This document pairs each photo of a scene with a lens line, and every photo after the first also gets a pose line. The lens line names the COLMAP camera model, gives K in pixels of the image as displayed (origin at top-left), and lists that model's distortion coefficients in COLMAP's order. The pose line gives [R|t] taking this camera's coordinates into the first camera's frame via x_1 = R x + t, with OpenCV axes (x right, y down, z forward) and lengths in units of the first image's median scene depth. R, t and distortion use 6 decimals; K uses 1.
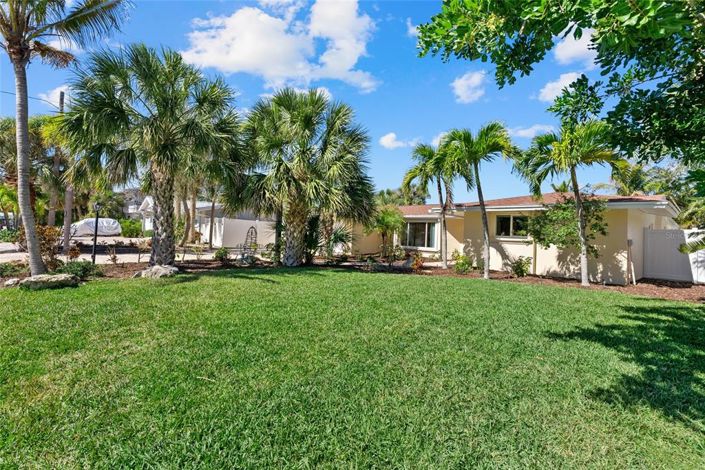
lens RADIAL K [[326.7, 0, 352.3], [0, 326.7, 224.0], [0, 0, 1]] dist [0.001014, 0.000003]
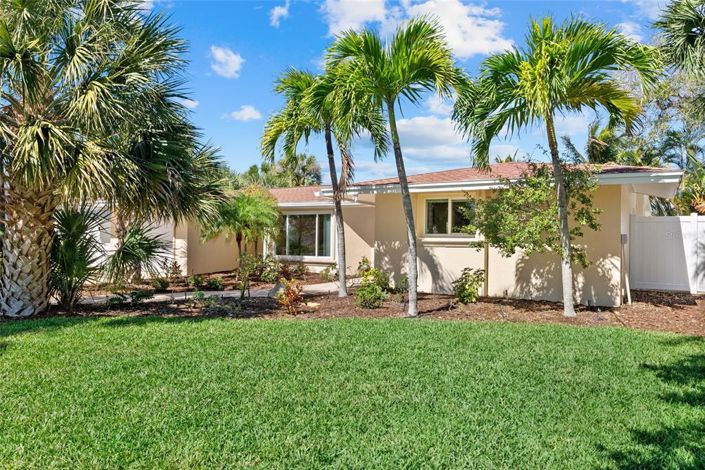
lens RADIAL K [[472.0, 0, 352.5], [0, 472.0, 235.0], [0, 0, 1]] dist [-0.001215, -0.000026]
pose [[0.963856, -0.034265, 0.264213, 0.093744], [0.024647, 0.998910, 0.039631, -0.000125], [-0.265283, -0.031686, 0.963650, 0.230143]]
